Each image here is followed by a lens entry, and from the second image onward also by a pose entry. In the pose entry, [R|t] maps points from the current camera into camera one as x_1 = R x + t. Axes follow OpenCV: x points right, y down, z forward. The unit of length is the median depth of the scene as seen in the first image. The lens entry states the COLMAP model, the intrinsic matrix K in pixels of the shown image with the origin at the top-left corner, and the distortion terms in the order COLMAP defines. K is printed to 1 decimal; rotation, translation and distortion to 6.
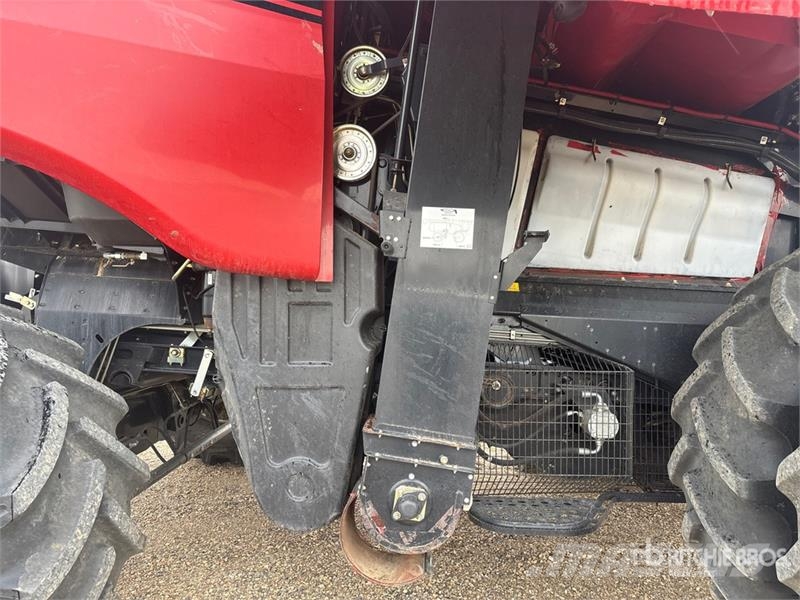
lens RADIAL K [[602.6, 0, 403.7], [0, 602.6, 292.8], [0, 0, 1]] dist [0.022631, -0.010261]
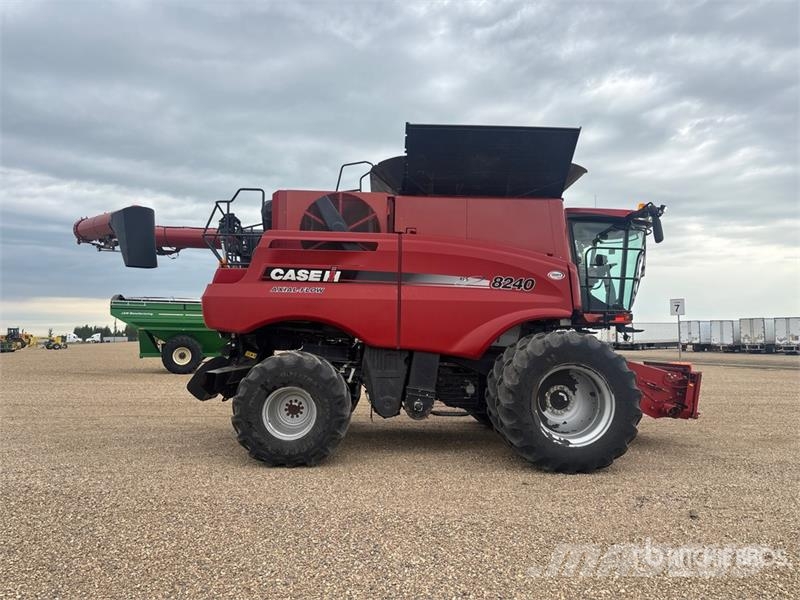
lens RADIAL K [[602.6, 0, 403.7], [0, 602.6, 292.8], [0, 0, 1]] dist [0.022631, -0.010261]
pose [[0.996016, 0.016194, 0.087688, -0.430921], [-0.009088, 0.996686, -0.080832, -0.064410], [-0.088706, 0.079713, 0.992863, -2.863517]]
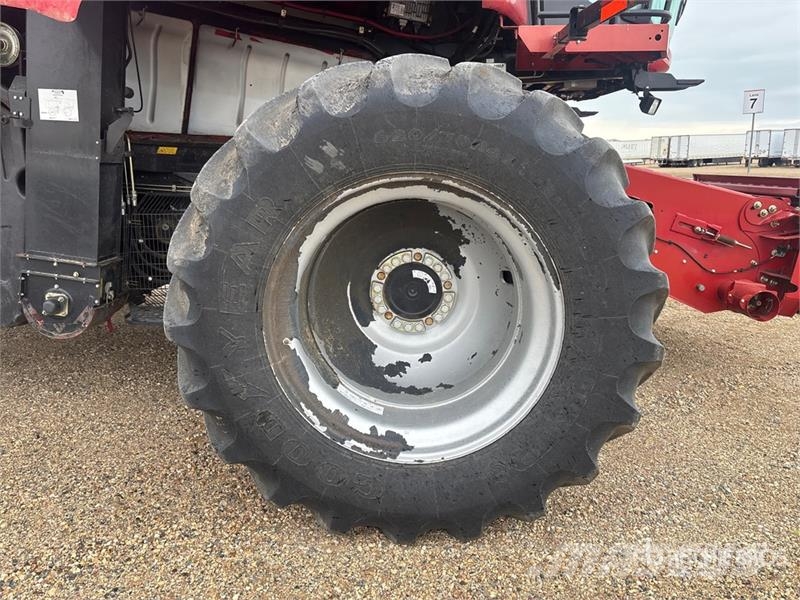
lens RADIAL K [[602.6, 0, 403.7], [0, 602.6, 292.8], [0, 0, 1]] dist [0.022631, -0.010261]
pose [[0.999739, -0.015467, 0.016798, 0.810229], [0.011697, 0.978686, 0.205029, 0.033306], [-0.019612, -0.204779, 0.978612, -0.426059]]
